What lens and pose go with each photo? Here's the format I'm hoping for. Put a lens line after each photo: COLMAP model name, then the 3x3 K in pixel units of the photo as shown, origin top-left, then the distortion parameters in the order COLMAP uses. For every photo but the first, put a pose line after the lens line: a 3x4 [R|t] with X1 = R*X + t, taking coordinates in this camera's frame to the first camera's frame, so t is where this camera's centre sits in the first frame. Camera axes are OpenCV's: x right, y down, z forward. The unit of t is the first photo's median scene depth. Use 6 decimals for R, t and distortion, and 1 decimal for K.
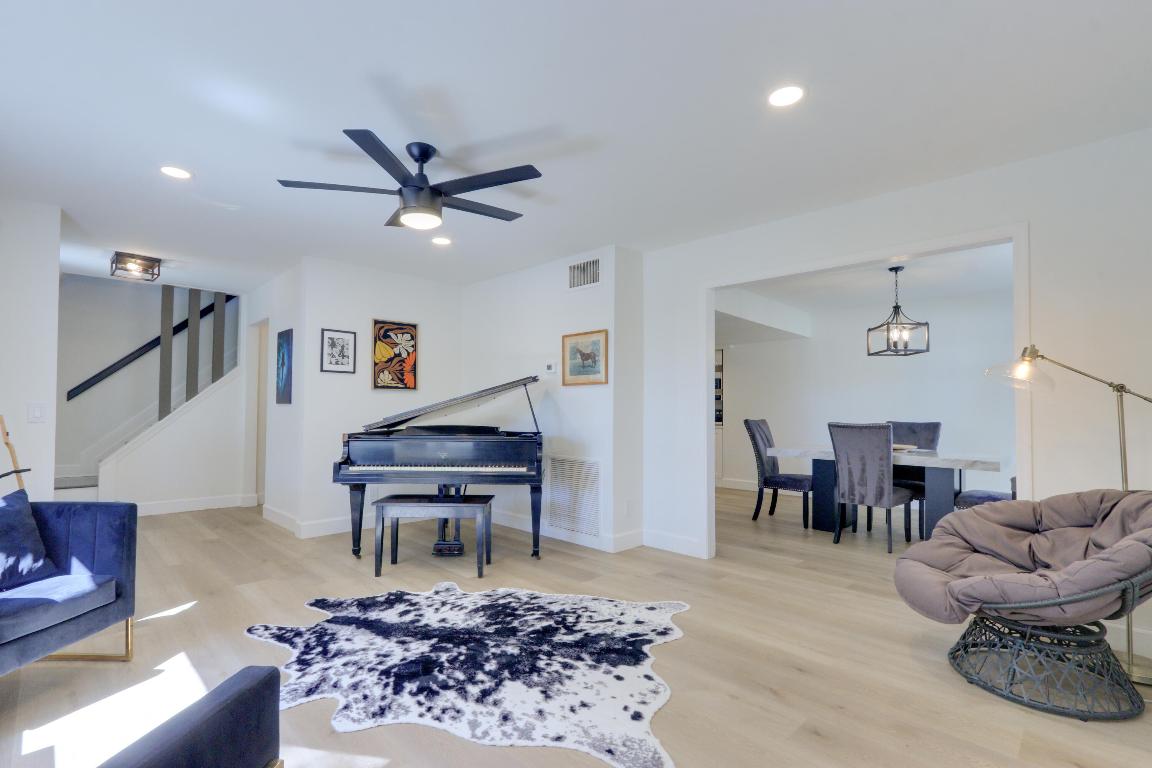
lens RADIAL K [[528.8, 0, 572.9], [0, 528.8, 396.8], [0, 0, 1]] dist [-0.013156, 0.000375]
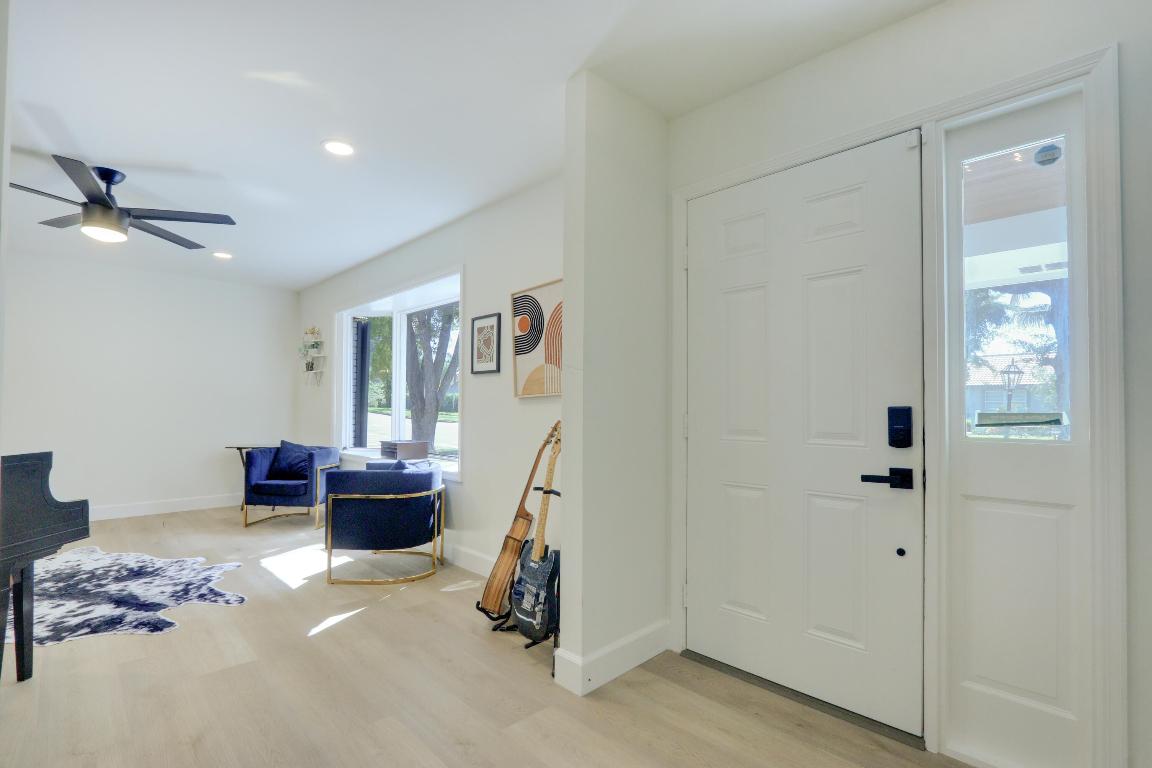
lens RADIAL K [[528.8, 0, 572.9], [0, 528.8, 396.8], [0, 0, 1]] dist [-0.013156, 0.000375]
pose [[-0.999904, -0.012283, 0.006459, -0.801485], [-0.012566, 0.998867, -0.045908, 0.030611], [-0.005888, -0.045985, -0.998925, 1.293726]]
